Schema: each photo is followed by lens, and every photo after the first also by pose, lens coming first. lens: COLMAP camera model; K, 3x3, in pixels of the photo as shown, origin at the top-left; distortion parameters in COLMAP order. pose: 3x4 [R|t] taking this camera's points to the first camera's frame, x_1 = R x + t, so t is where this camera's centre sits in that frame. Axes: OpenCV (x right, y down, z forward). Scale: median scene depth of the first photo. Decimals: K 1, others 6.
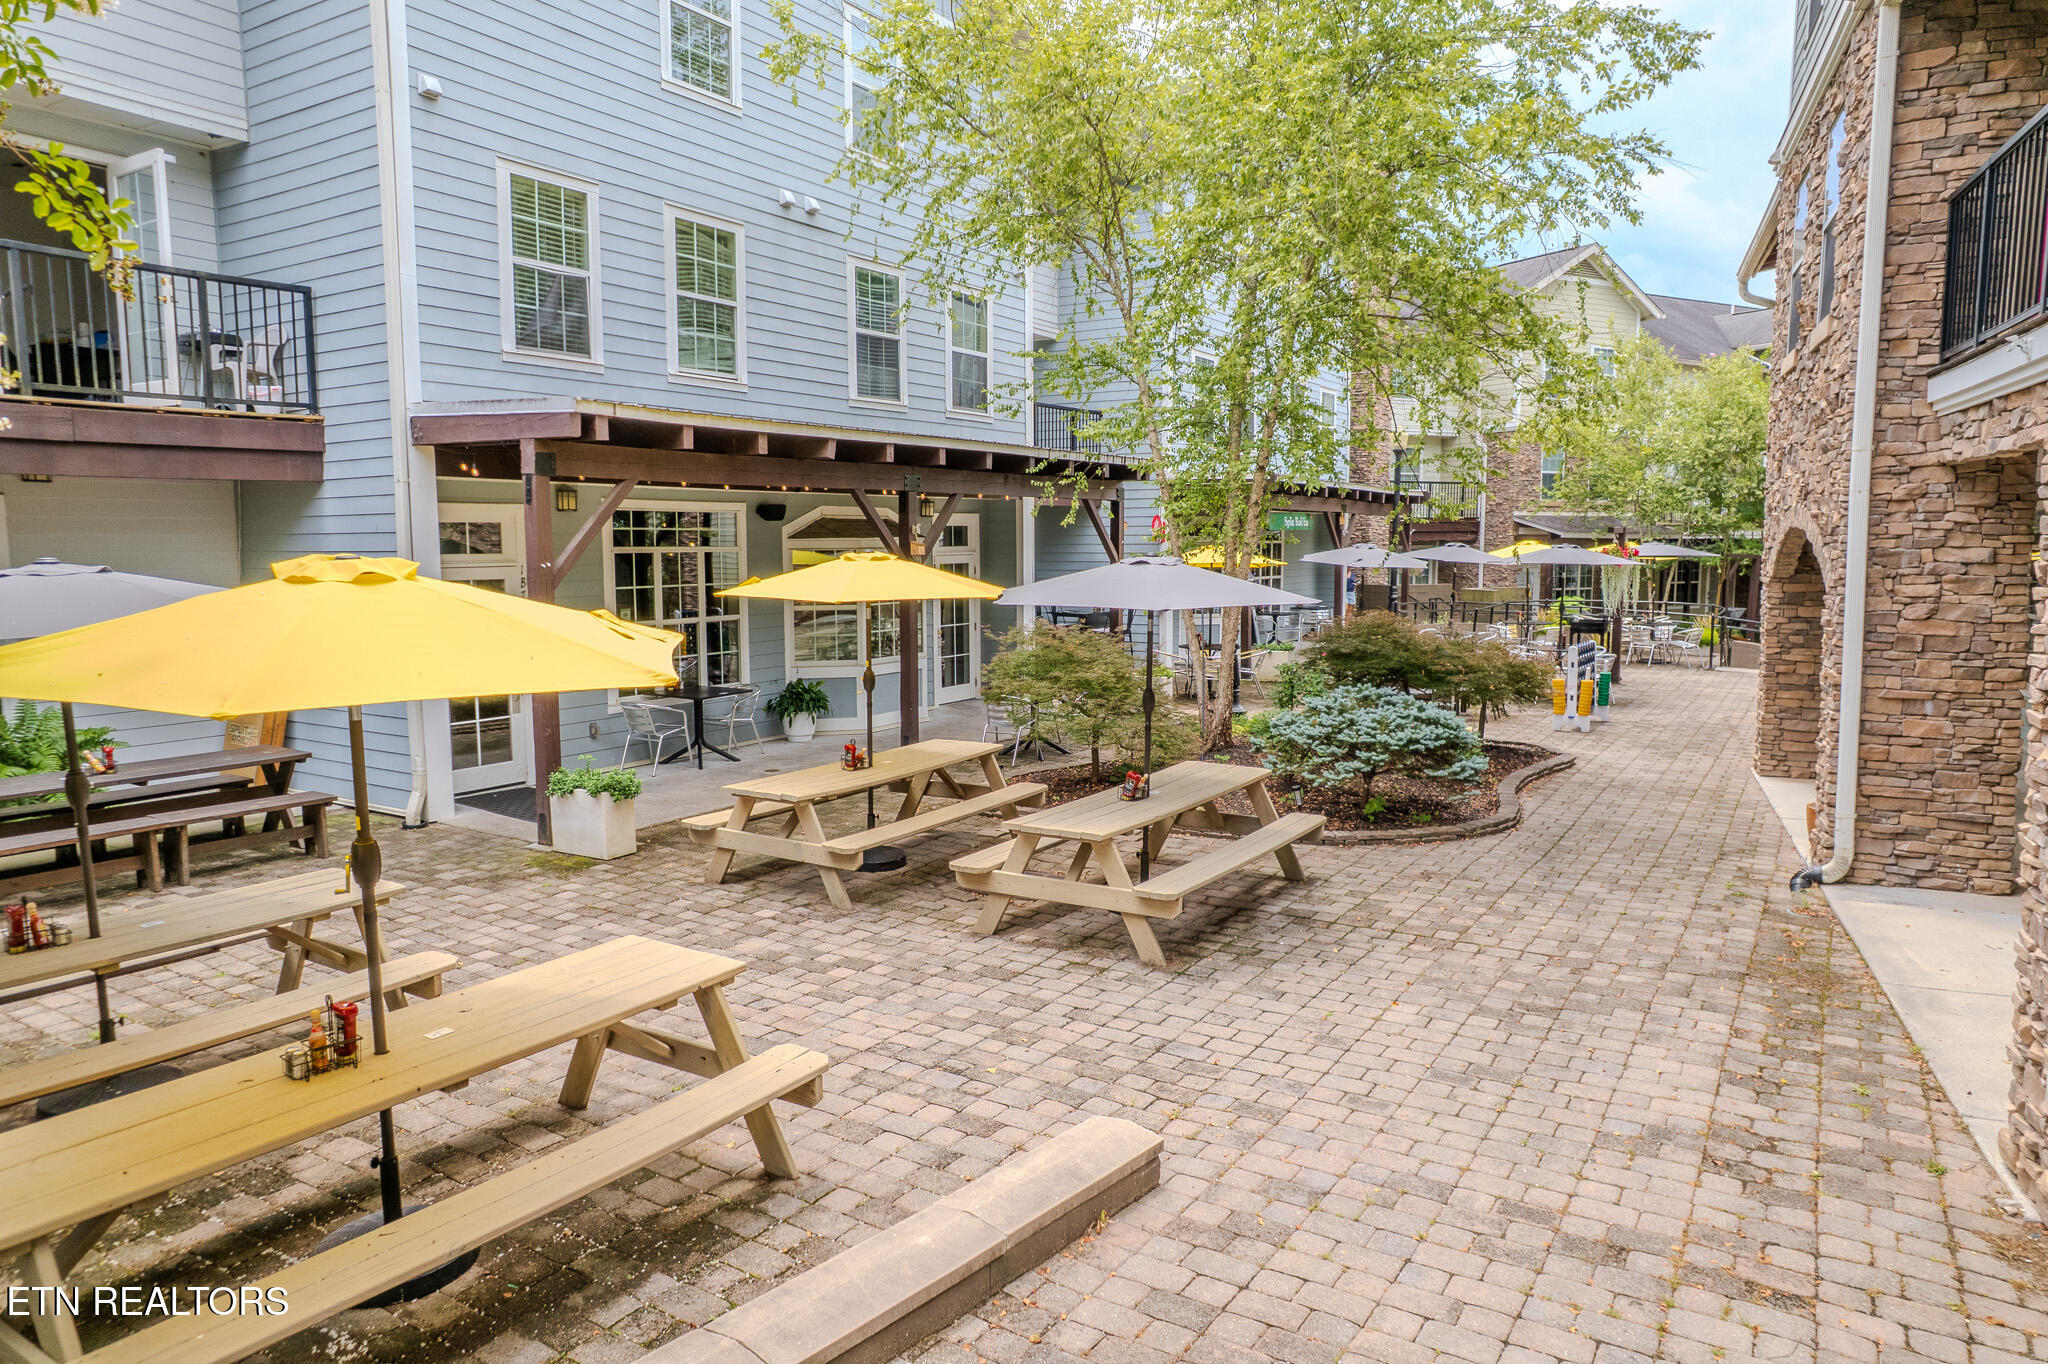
lens RADIAL K [[1308.7, 0, 1016.1], [0, 1308.7, 696.1], [0, 0, 1]] dist [-0.059119, 0.048900]
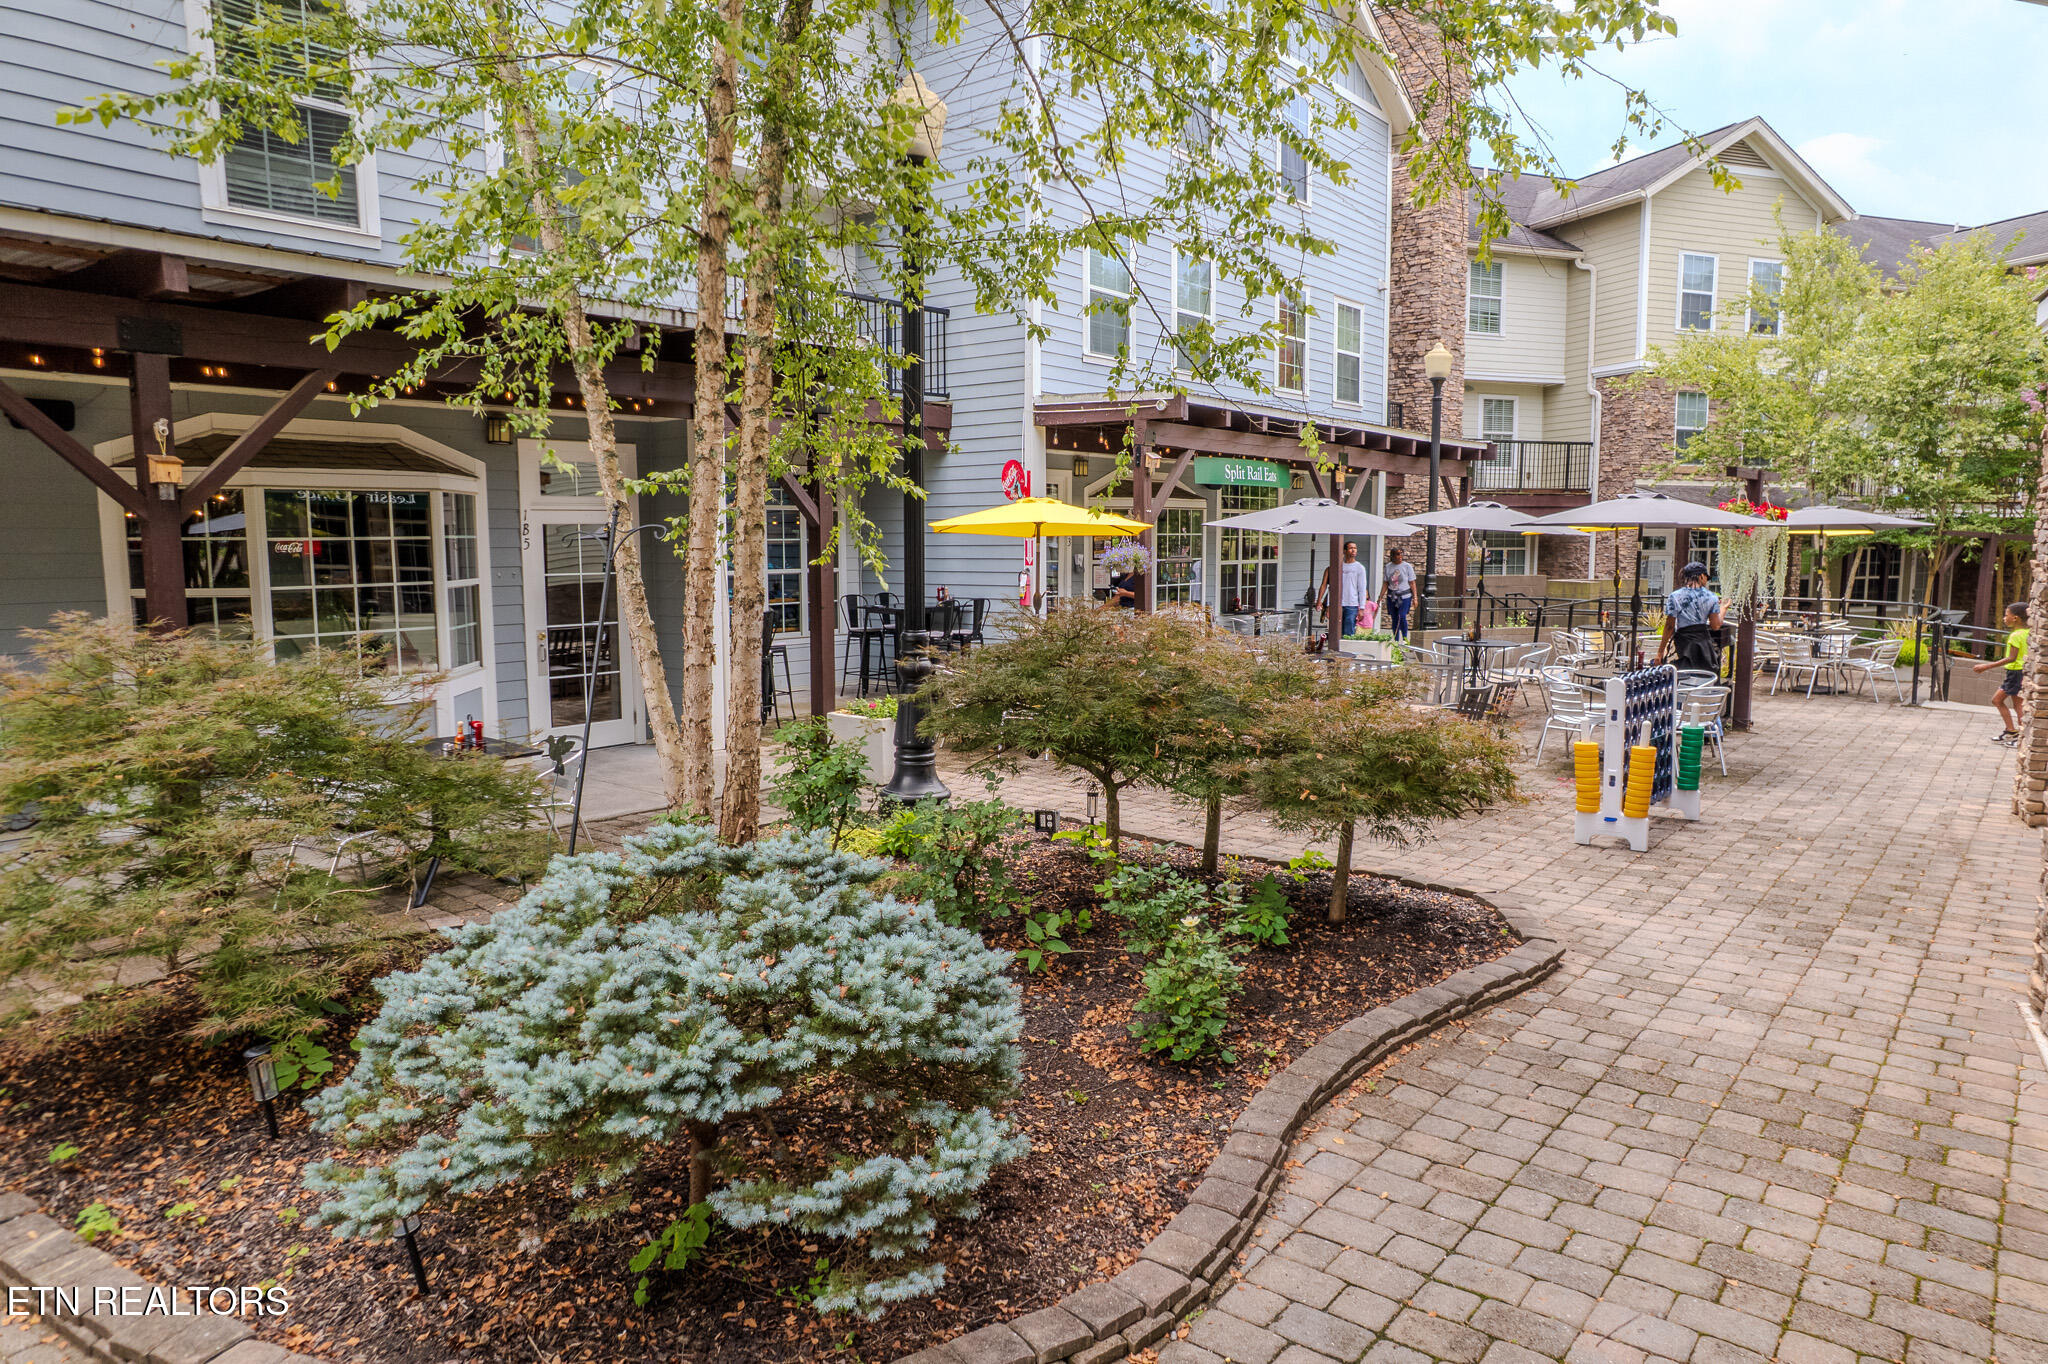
lens RADIAL K [[1308.7, 0, 984.1], [0, 1308.7, 686.4], [0, 0, 1]] dist [-0.059119, 0.048900]
pose [[0.991037, 0.020163, -0.132055, 0.162758], [-0.020498, 0.999789, -0.001184, -0.018831], [0.132003, 0.003880, 0.991242, 0.303511]]
